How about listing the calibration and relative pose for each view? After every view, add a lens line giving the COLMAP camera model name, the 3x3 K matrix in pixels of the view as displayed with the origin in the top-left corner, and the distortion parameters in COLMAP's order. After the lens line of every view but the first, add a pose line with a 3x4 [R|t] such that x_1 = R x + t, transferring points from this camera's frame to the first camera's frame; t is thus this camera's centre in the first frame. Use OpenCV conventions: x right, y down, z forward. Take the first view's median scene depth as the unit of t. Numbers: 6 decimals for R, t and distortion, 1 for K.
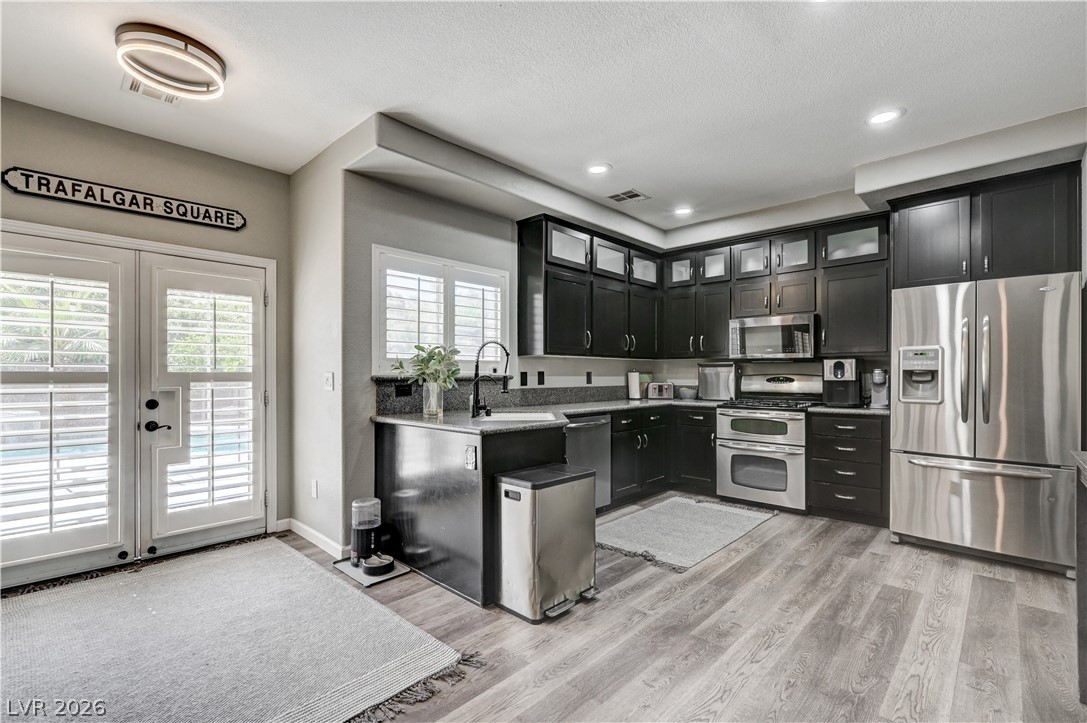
lens RADIAL K [[466.3, 0, 550.8], [0, 466.3, 368.9], [0, 0, 1]] dist [0.000102, 0.000375]
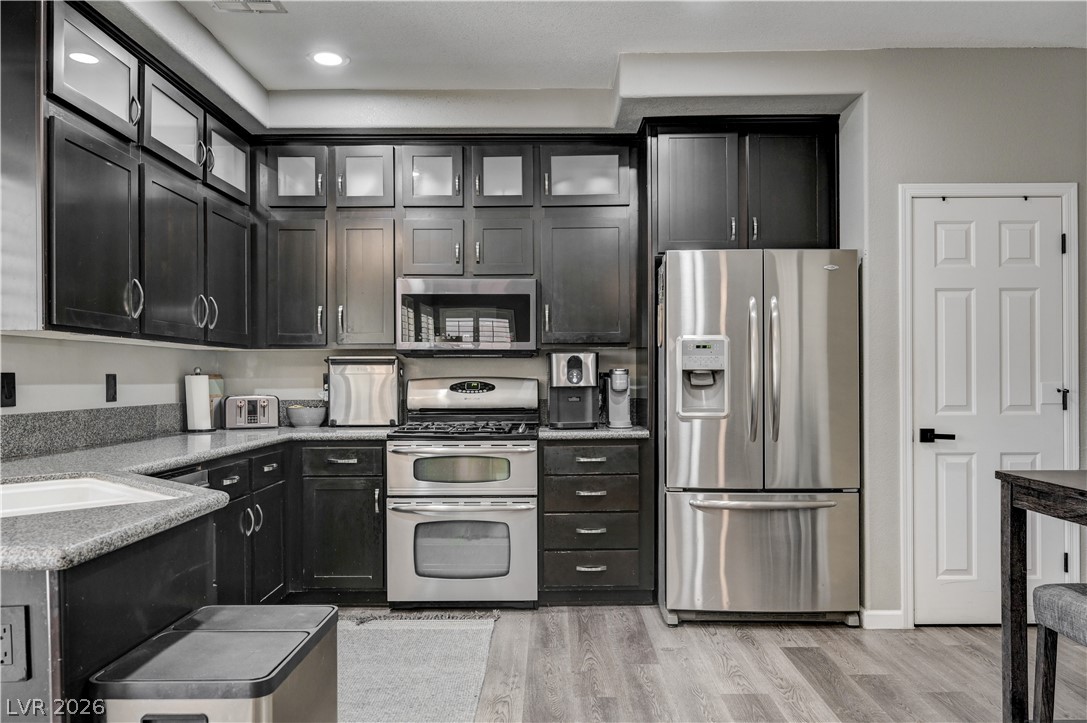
lens RADIAL K [[818.4, 0, 543.6], [0, 818.4, 371.1], [0, 0, 1]] dist [-0.005211, 0.007019]
pose [[0.745823, -0.000437, 0.666144, -0.150652], [-0.001327, 0.999997, 0.002142, 0.001553], [-0.666143, -0.002482, 0.745820, 0.190798]]
